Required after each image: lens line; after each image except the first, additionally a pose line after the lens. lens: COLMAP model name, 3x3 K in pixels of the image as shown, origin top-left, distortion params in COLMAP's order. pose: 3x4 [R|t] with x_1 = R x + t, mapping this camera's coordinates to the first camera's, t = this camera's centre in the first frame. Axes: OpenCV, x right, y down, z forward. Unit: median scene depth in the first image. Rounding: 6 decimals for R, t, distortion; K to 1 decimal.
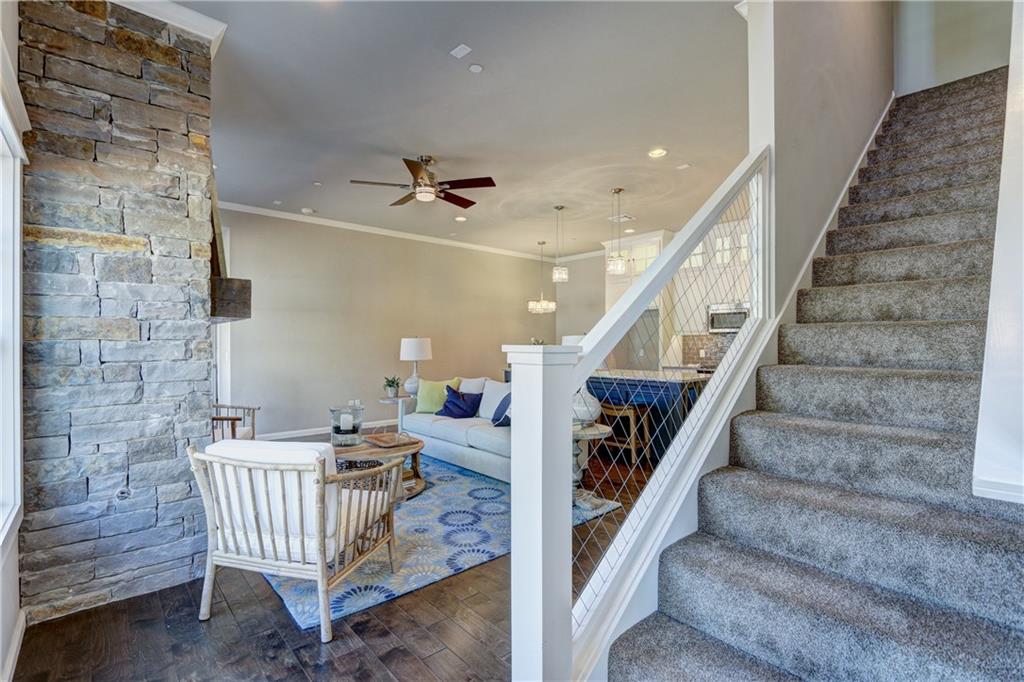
lens RADIAL K [[467.5, 0, 516.9], [0, 467.5, 342.4], [0, 0, 1]] dist [-0.013436, 0.000920]
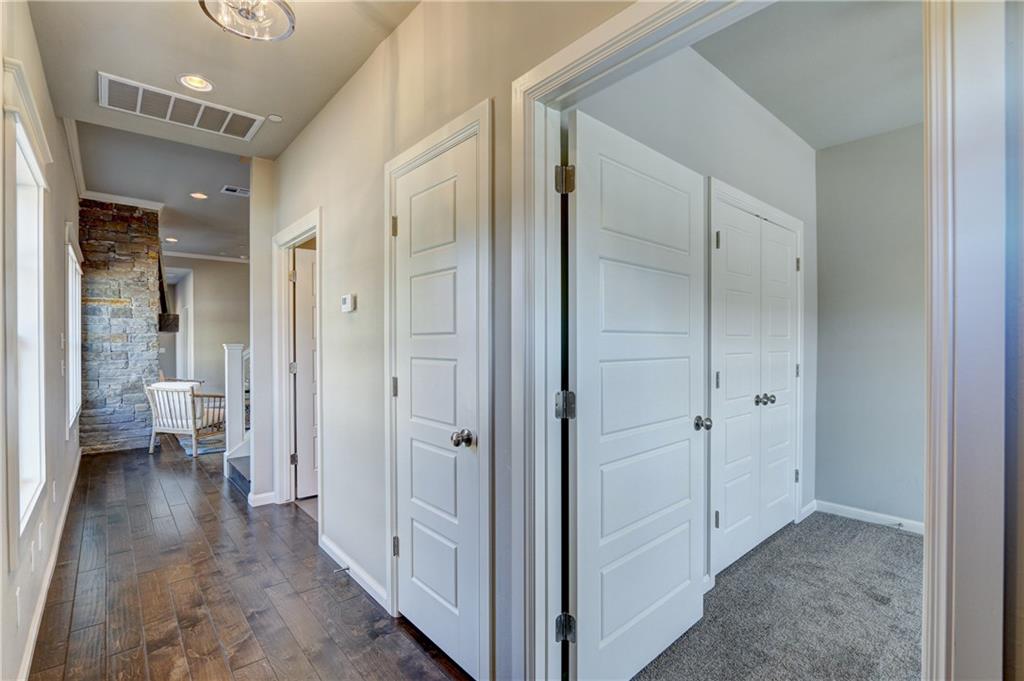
lens RADIAL K [[467.5, 0, 510.9], [0, 467.5, 342.9], [0, 0, 1]] dist [-0.013436, 0.000920]
pose [[0.999779, -0.003022, -0.020816, 1.272477], [0.002972, 0.999993, -0.002462, 0.010321], [0.020823, 0.002399, 0.999780, -1.411355]]
